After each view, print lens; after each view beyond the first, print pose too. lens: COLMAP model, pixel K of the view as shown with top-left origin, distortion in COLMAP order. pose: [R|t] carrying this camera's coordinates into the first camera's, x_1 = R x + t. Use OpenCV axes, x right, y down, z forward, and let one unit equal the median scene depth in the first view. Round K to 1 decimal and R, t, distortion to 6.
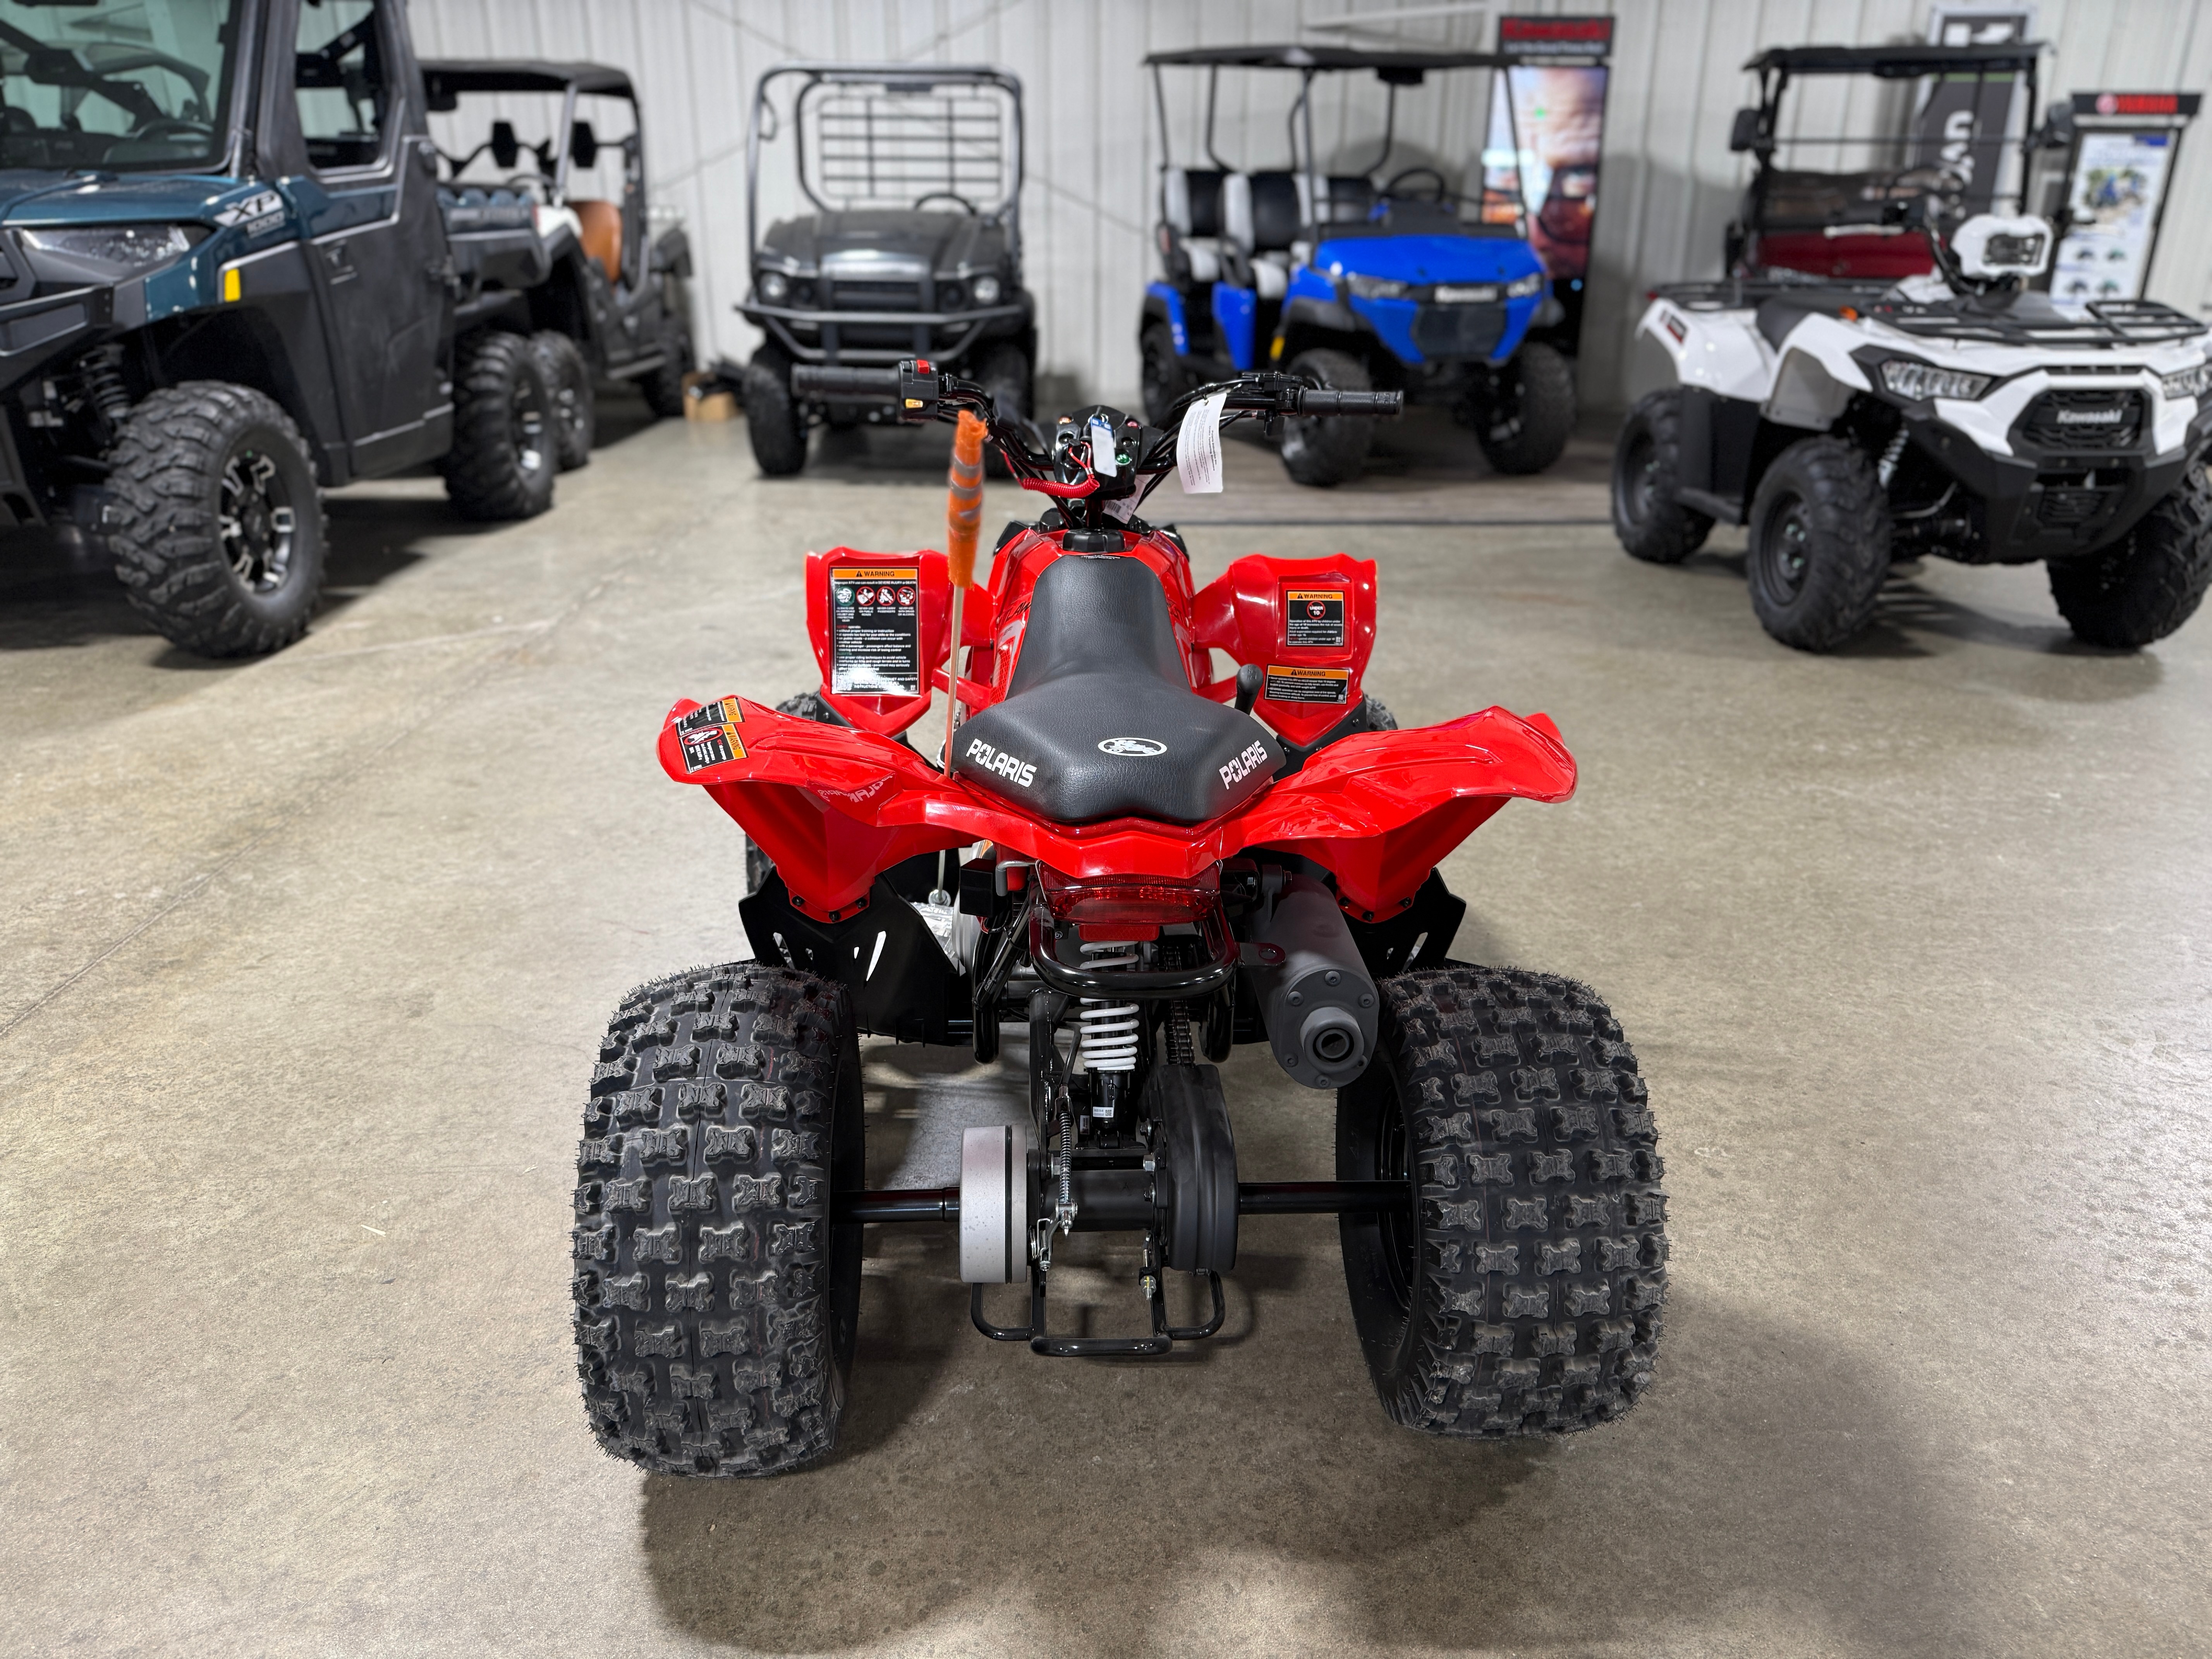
lens RADIAL K [[1559.3, 0, 1093.9], [0, 1559.3, 856.7], [0, 0, 1]] dist [-0.006532, -0.008363]
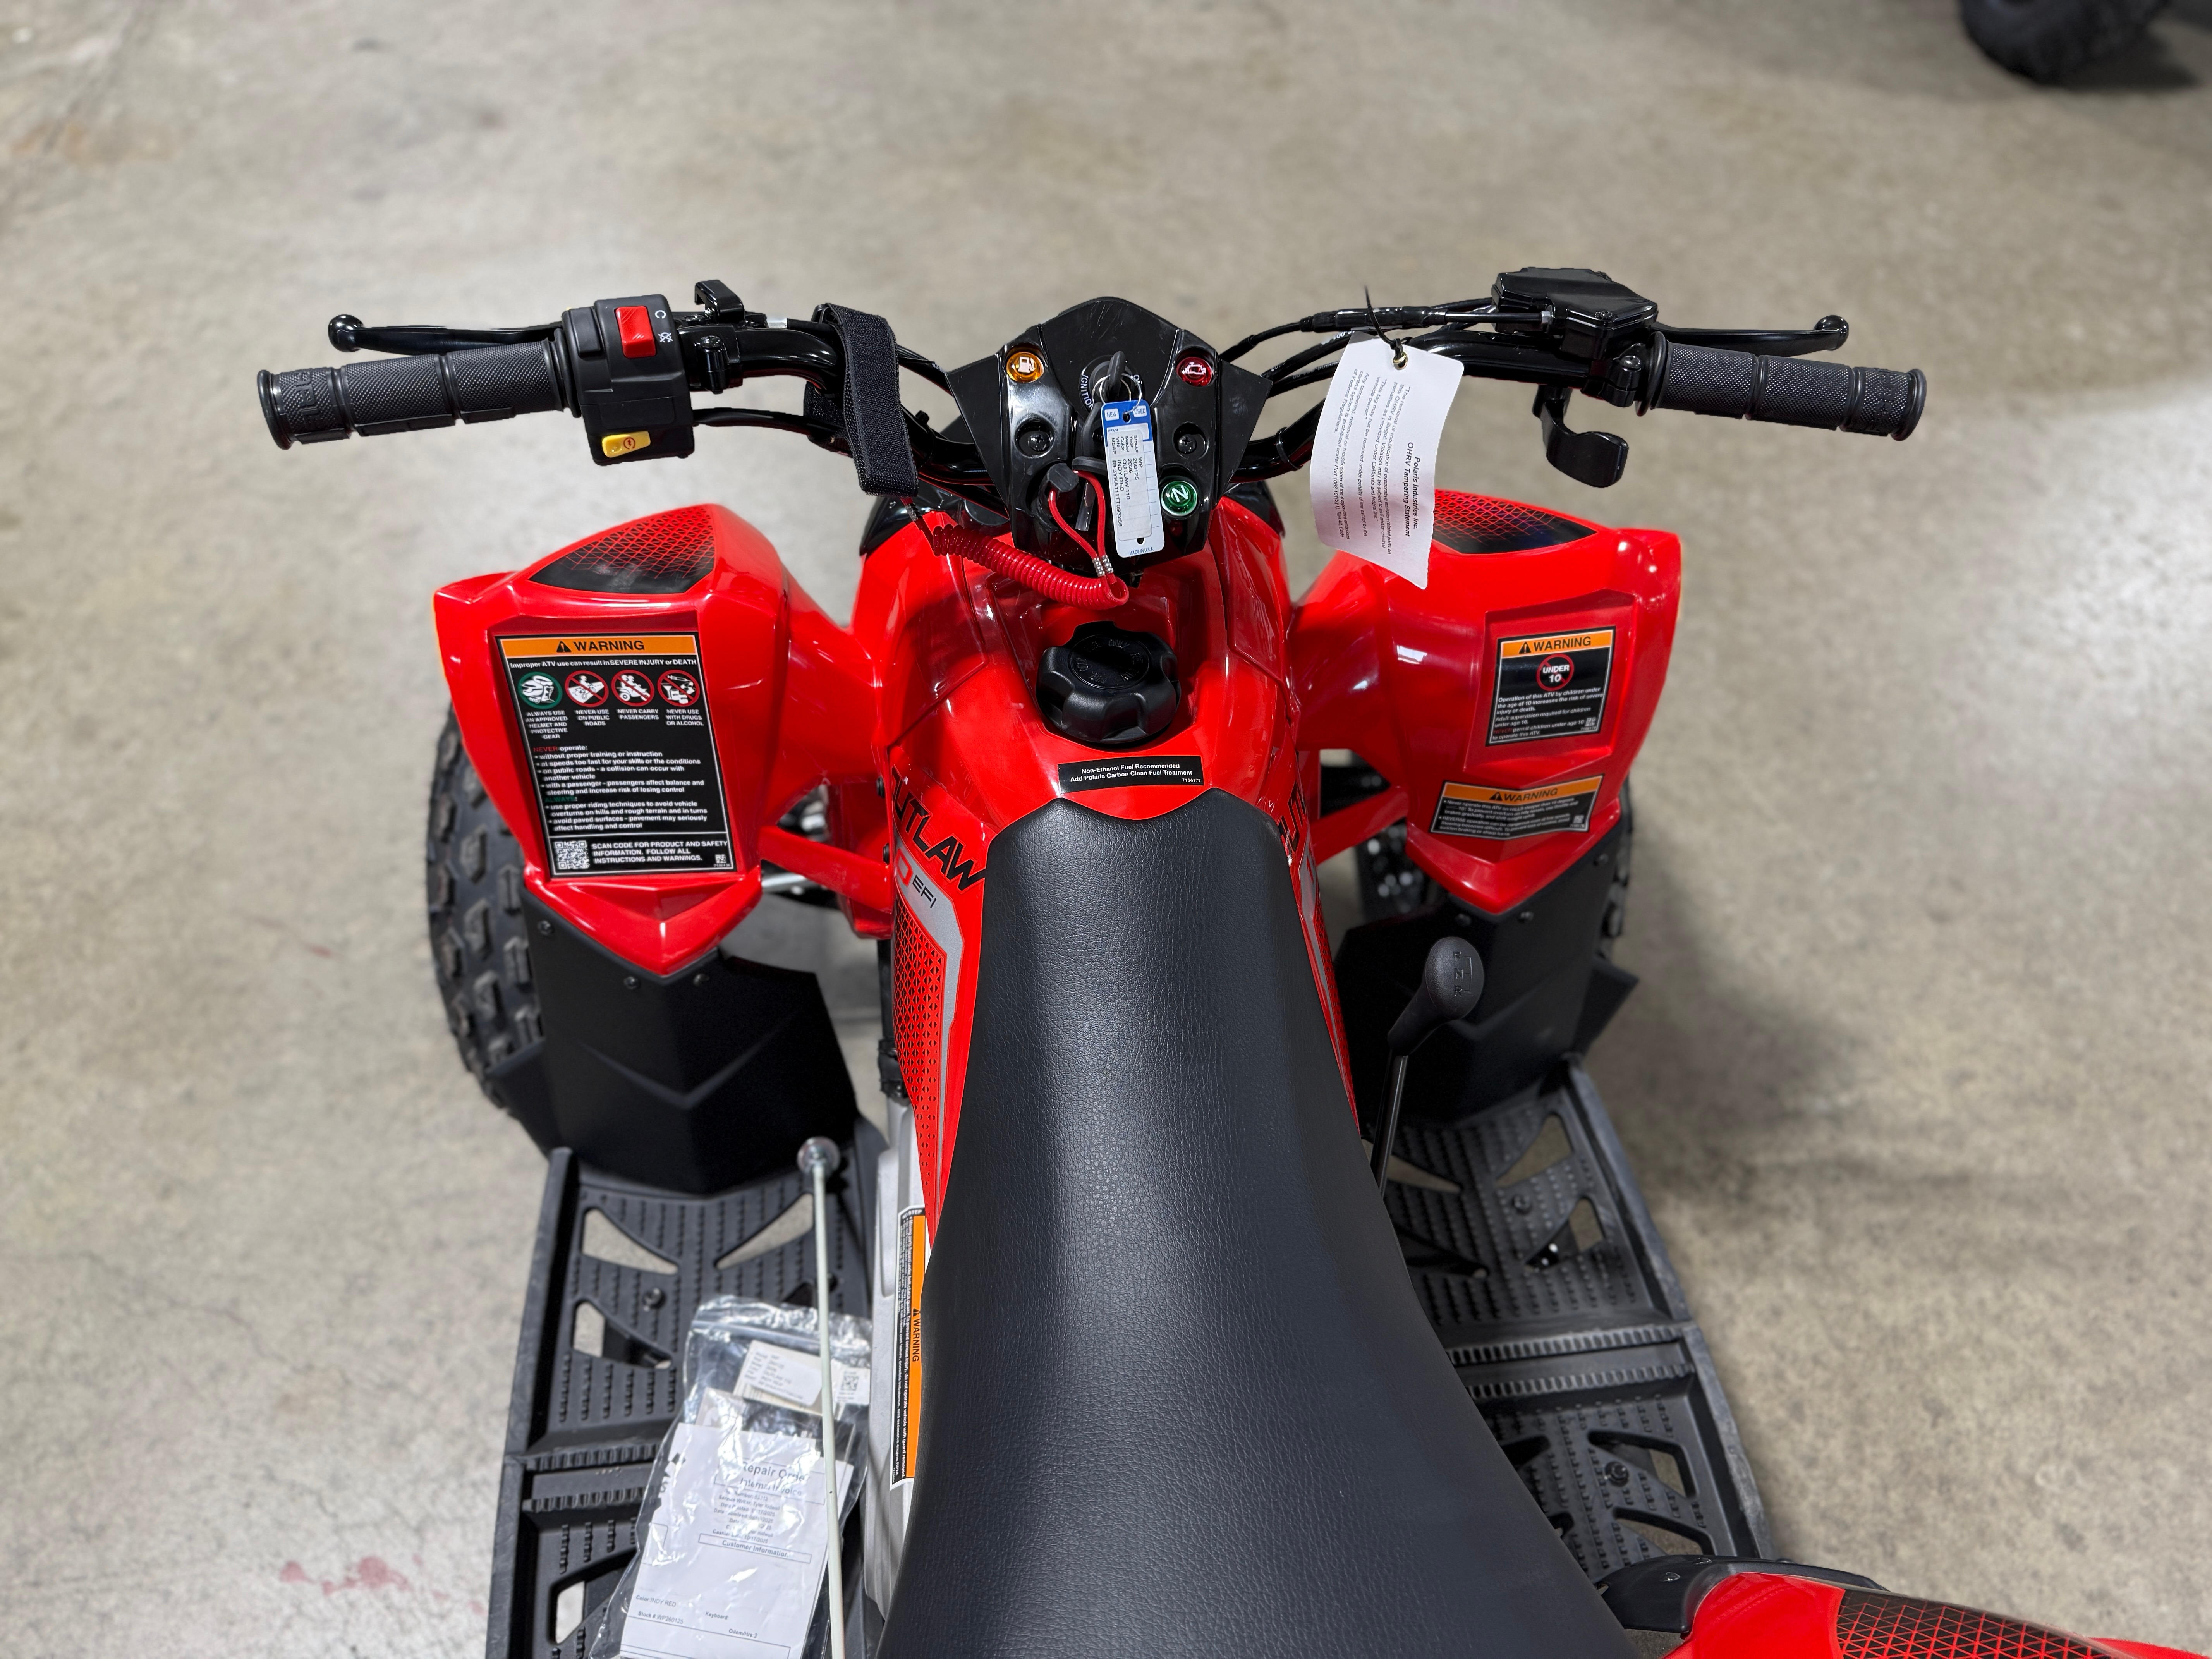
lens RADIAL K [[1547.2, 0, 1120.1], [0, 1547.2, 868.3], [0, 0, 1]] dist [-0.003431, -0.005677]
pose [[0.995144, -0.059530, 0.078384, -0.030678], [0.013847, 0.873122, 0.487305, -0.337691], [-0.097448, -0.483854, 0.869707, 0.569545]]
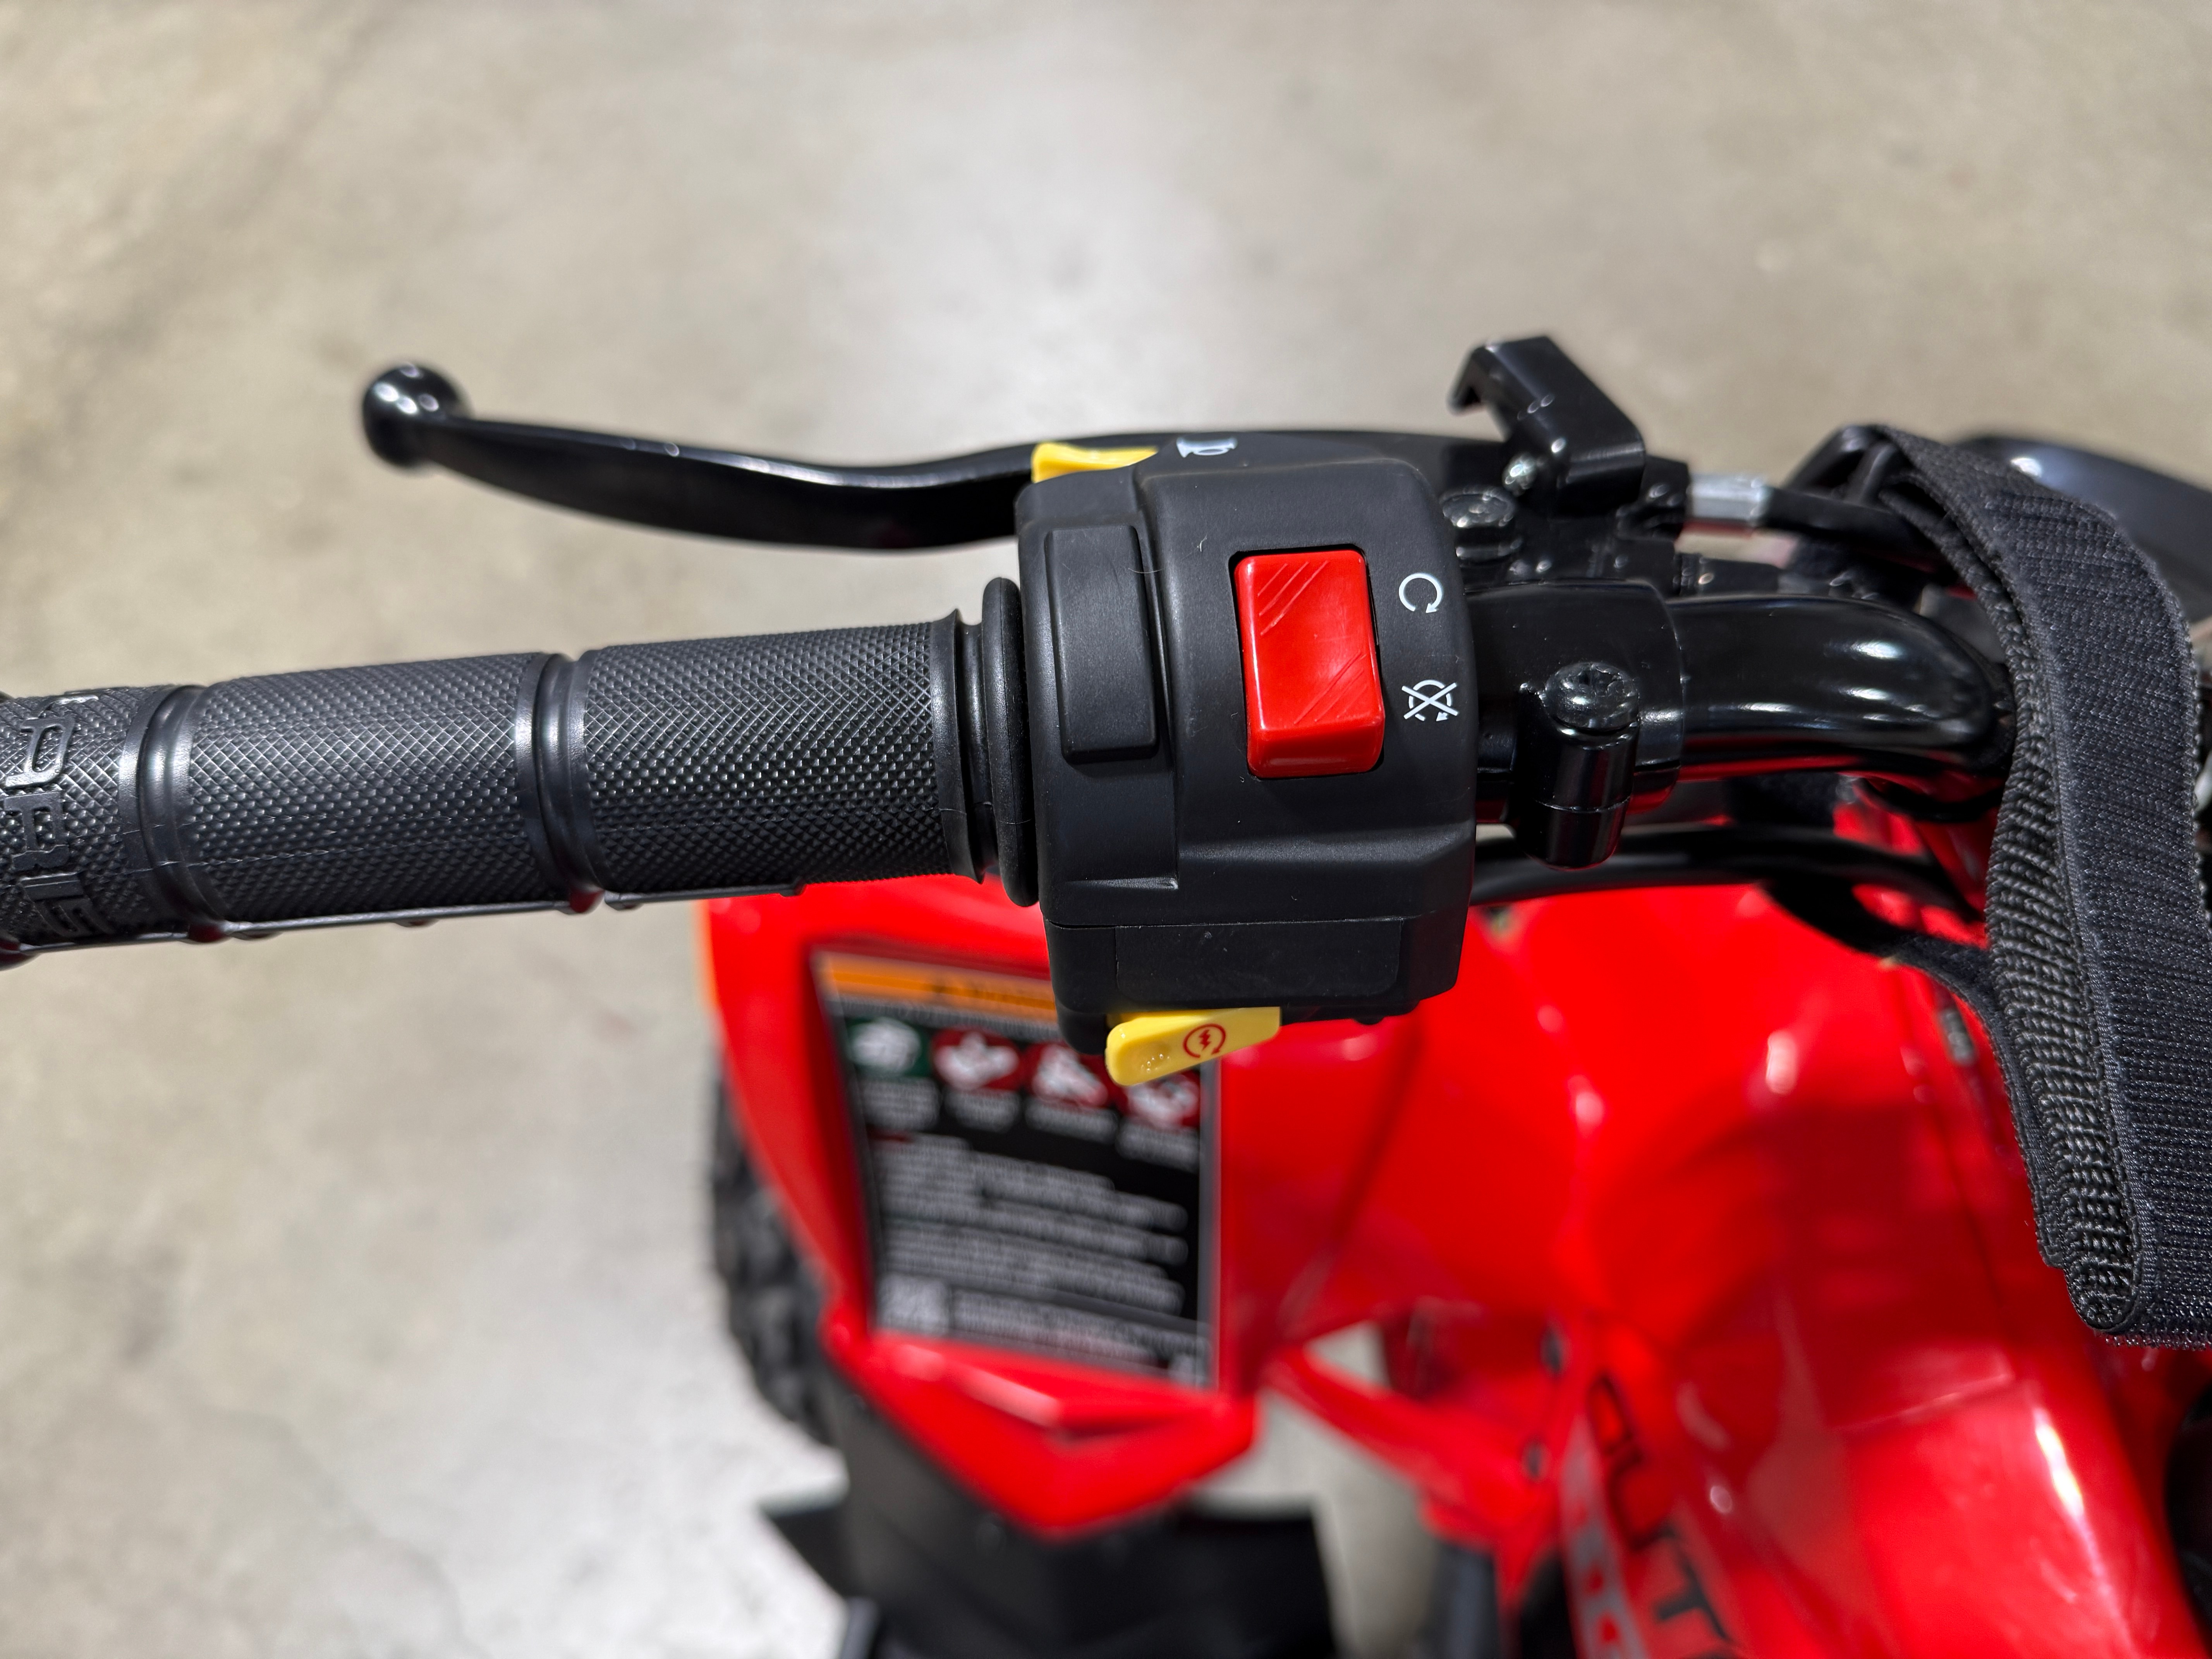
lens RADIAL K [[1547.2, 0, 1120.1], [0, 1547.2, 868.3], [0, 0, 1]] dist [-0.003431, -0.005677]
pose [[0.984016, 0.091649, -0.152687, -0.095647], [0.014891, 0.812053, 0.583394, -0.316254], [0.177457, -0.576342, 0.797708, 0.844721]]
